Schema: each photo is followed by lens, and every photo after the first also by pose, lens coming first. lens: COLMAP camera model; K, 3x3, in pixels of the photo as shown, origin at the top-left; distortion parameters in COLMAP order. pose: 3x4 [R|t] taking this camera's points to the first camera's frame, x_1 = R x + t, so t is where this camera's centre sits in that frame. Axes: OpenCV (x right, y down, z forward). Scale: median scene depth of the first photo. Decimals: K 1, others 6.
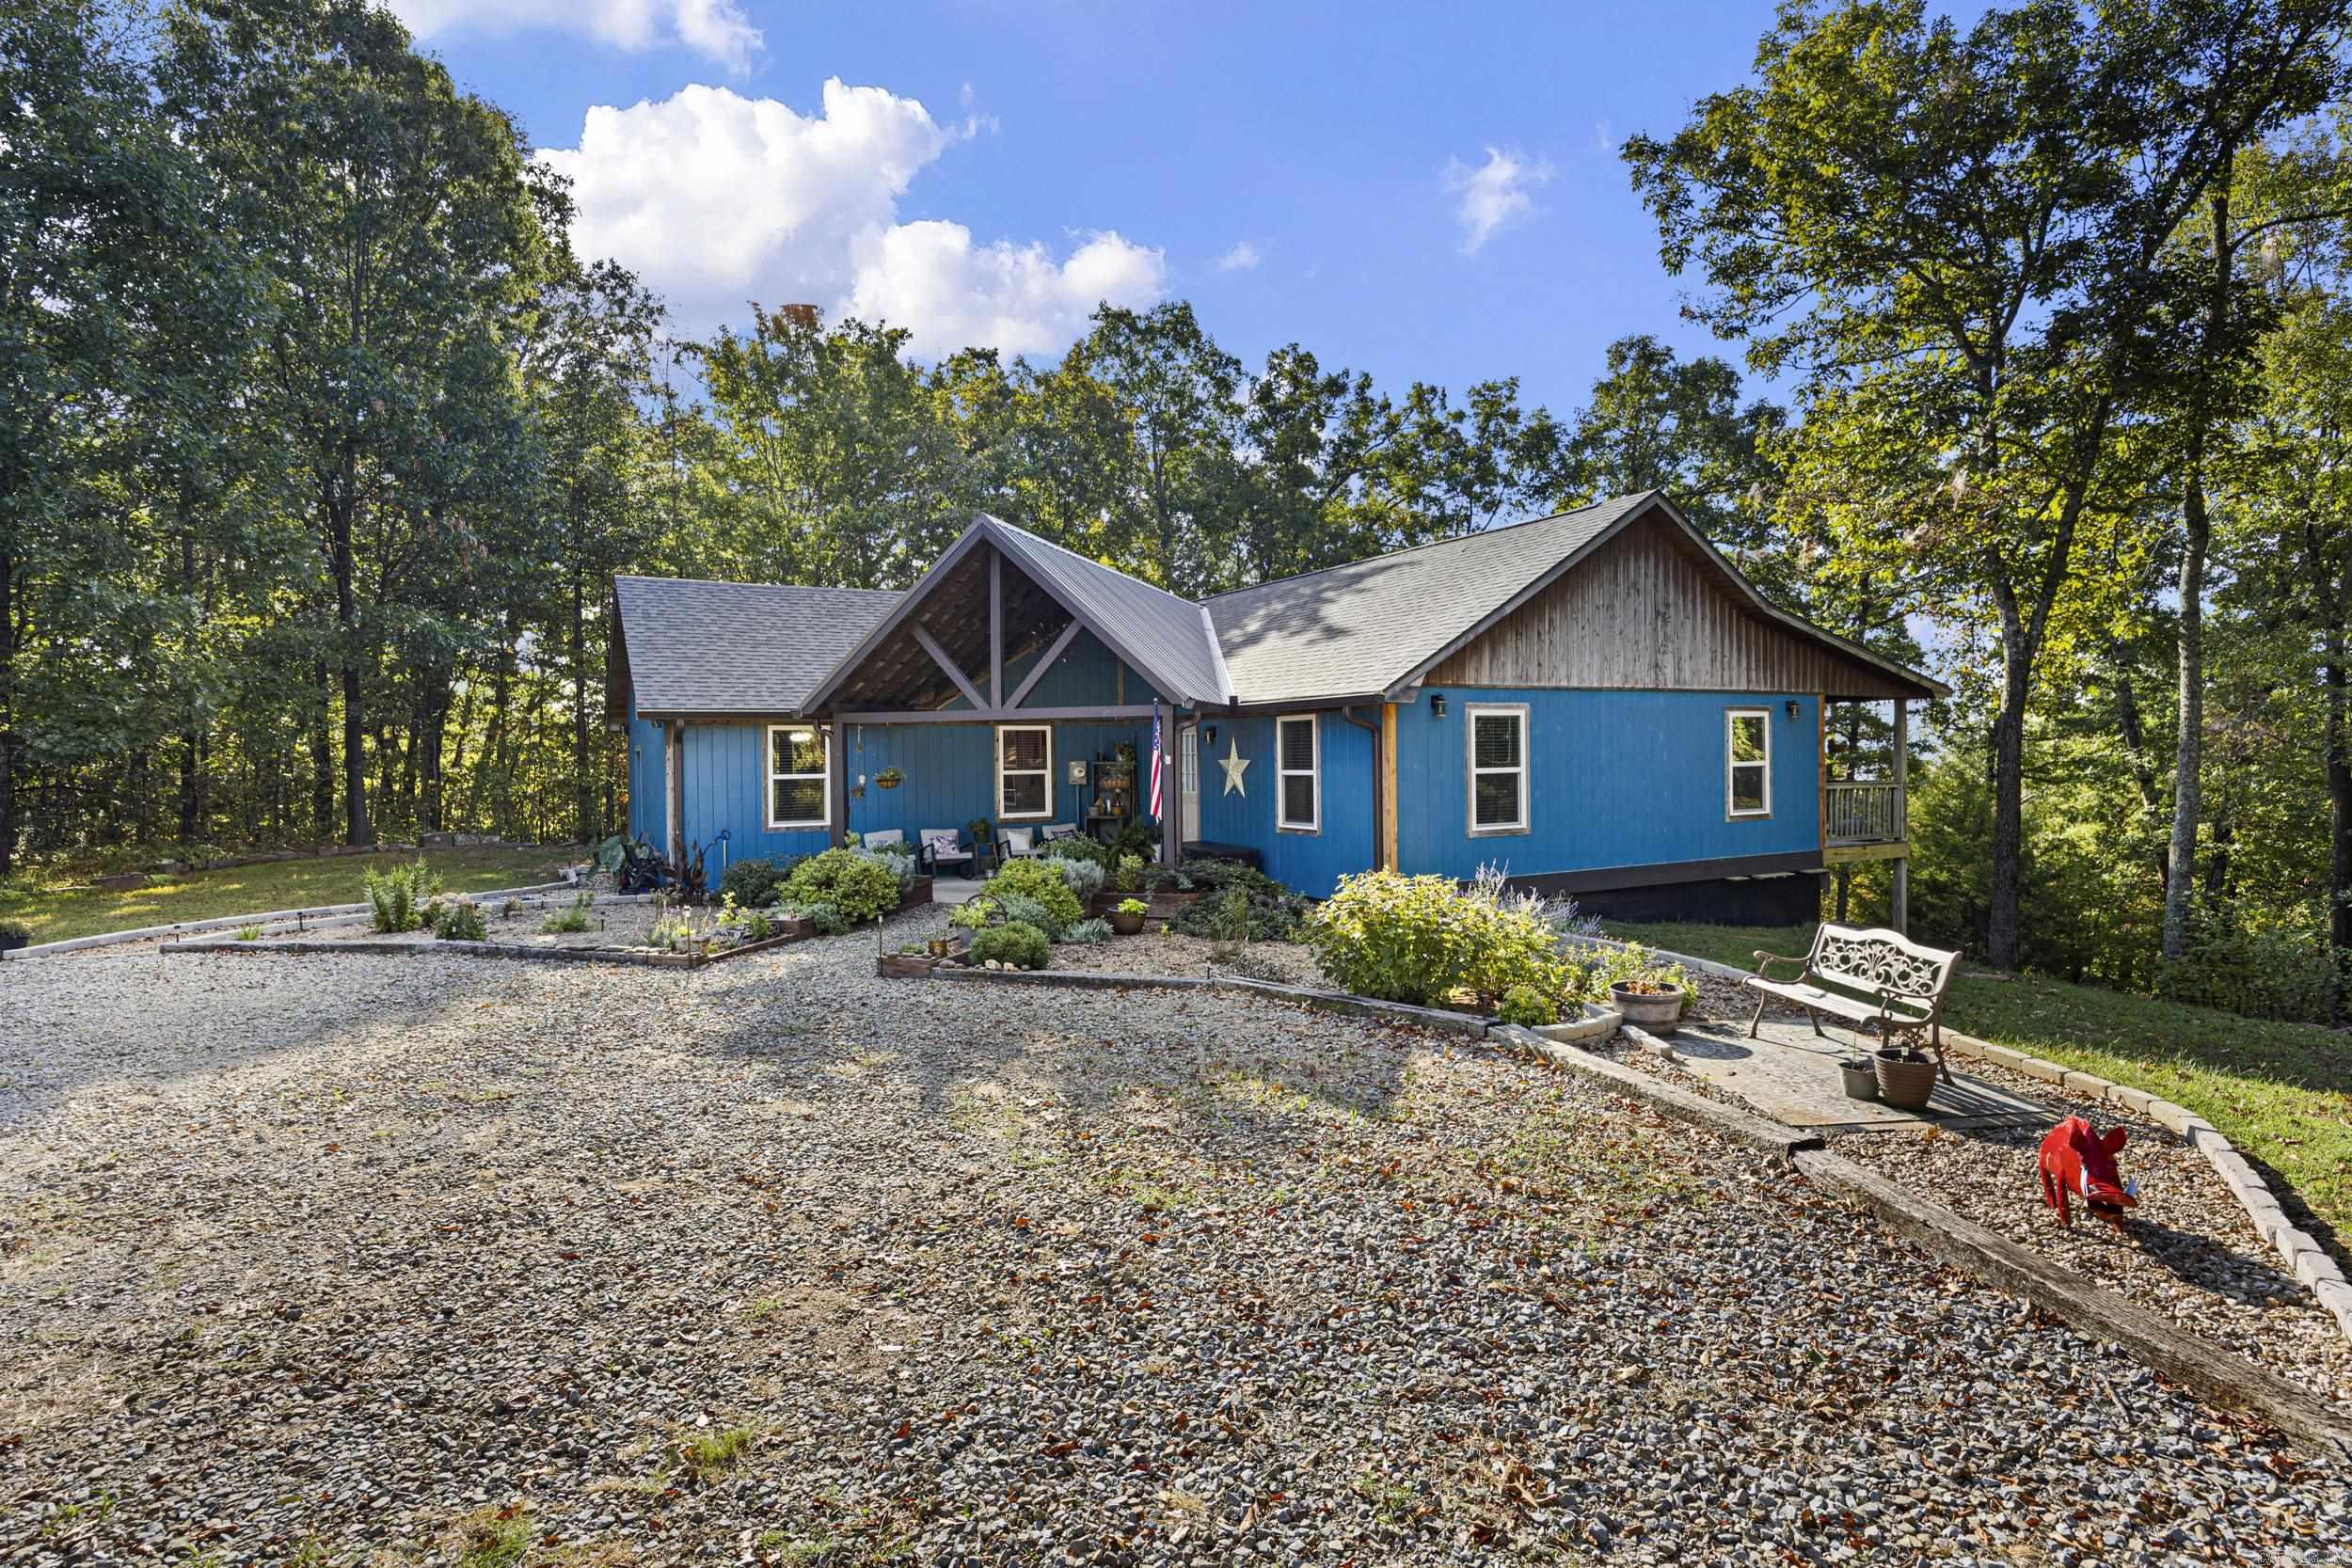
lens RADIAL K [[1155.1, 0, 1186.0], [0, 1155.1, 768.9], [0, 0, 1]] dist [-0.006697, 0.000667]
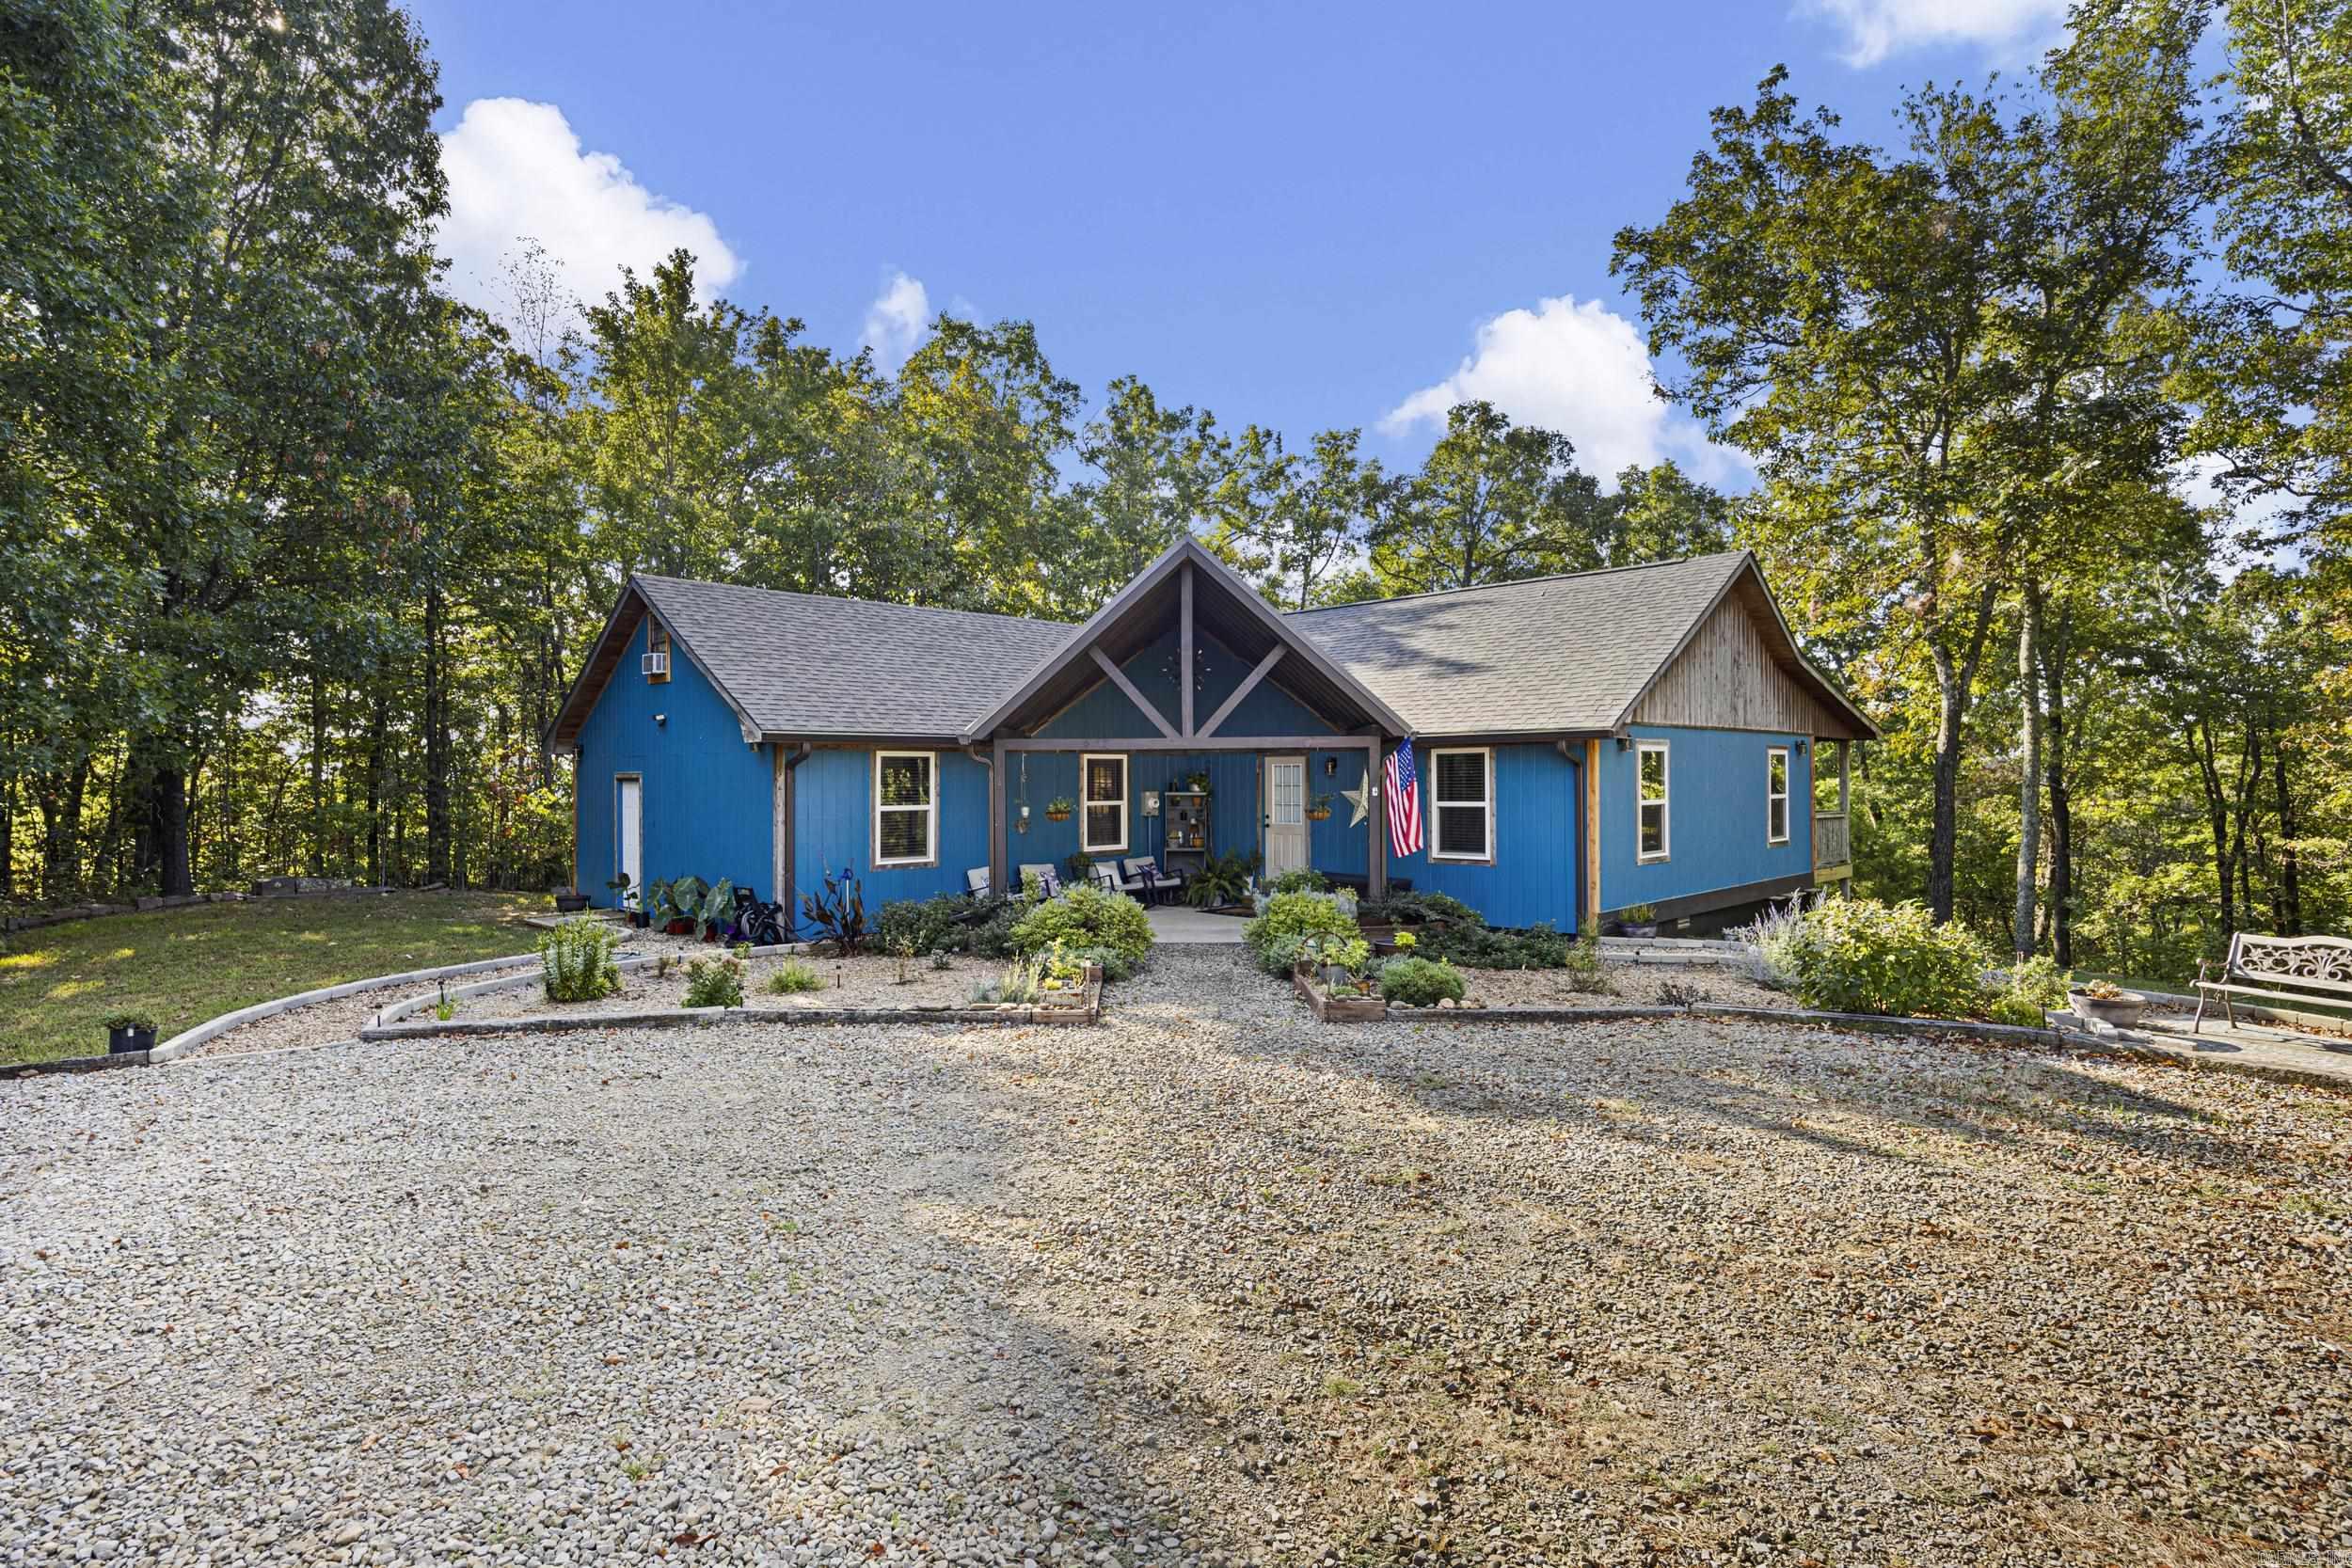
lens RADIAL K [[1155.1, 0, 1174.9], [0, 1155.1, 781.4], [0, 0, 1]] dist [-0.006697, 0.000667]
pose [[0.961704, 0.005030, 0.274043, -0.346618], [-0.001165, 0.999898, -0.014266, -0.001602], [-0.274086, 0.013401, 0.961612, 0.068200]]
